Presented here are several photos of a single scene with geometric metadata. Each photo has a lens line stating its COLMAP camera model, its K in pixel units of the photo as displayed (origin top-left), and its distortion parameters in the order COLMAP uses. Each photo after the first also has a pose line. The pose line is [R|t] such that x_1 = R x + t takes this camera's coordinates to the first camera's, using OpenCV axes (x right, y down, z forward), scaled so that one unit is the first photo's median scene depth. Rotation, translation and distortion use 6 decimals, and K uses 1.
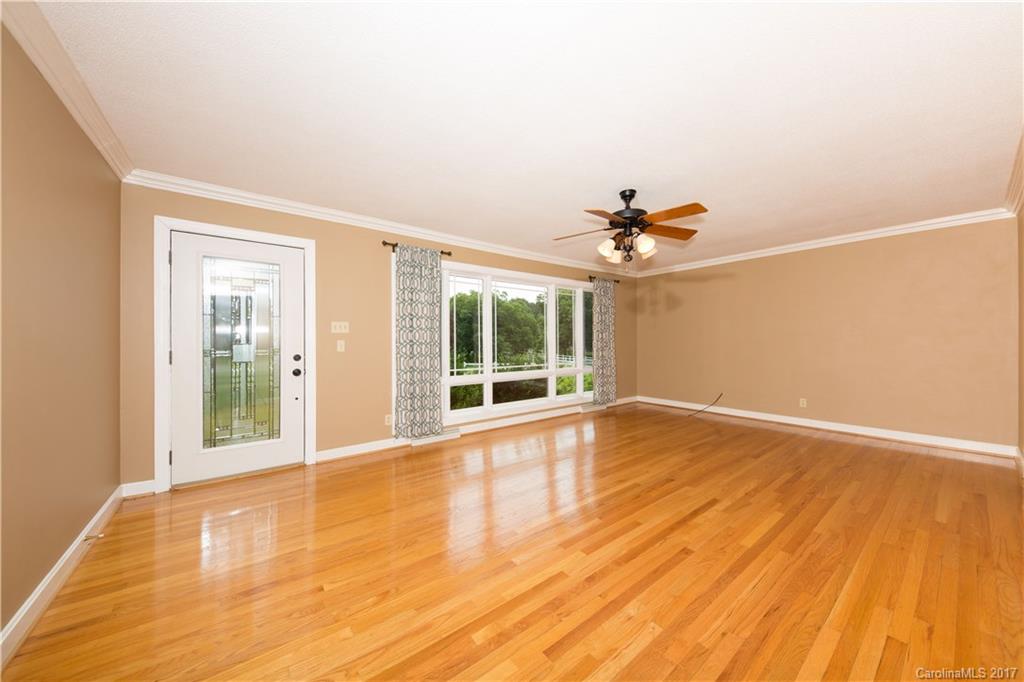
lens RADIAL K [[355.2, 0, 518.9], [0, 355.2, 342.2], [0, 0, 1]] dist [0.001304, -0.000023]
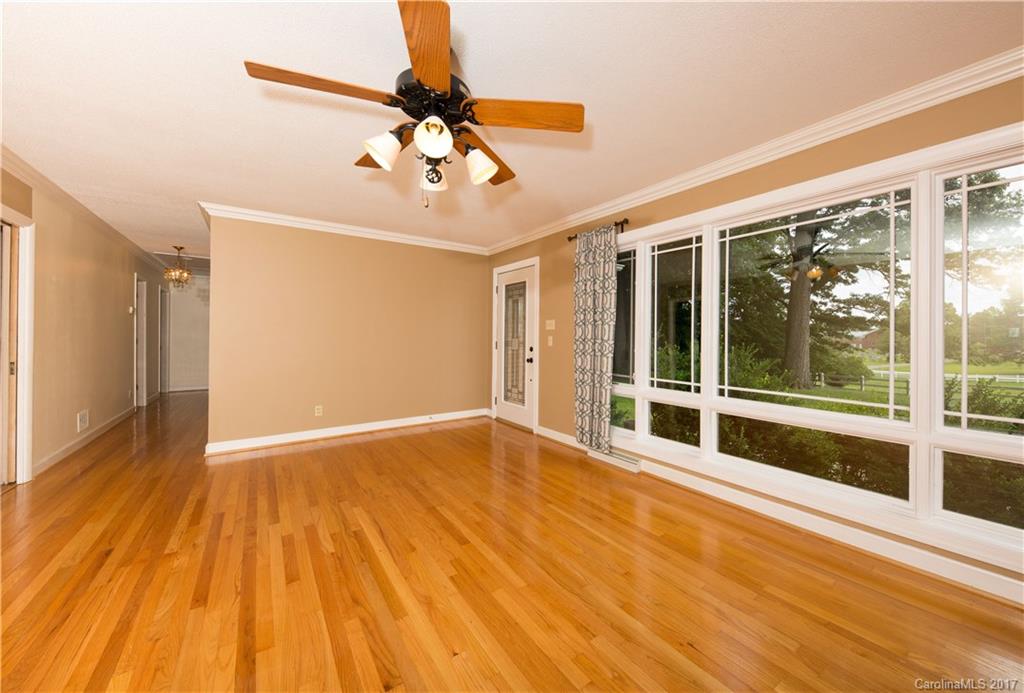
lens RADIAL K [[360.2, 0, 516.0], [0, 360.2, 332.7], [0, 0, 1]] dist [-0.000229, -0.000060]
pose [[-0.038473, -0.003170, -0.999255, 0.716553], [-0.006705, 0.999973, -0.002914, -0.013597], [0.999237, 0.006587, -0.038493, 0.991091]]
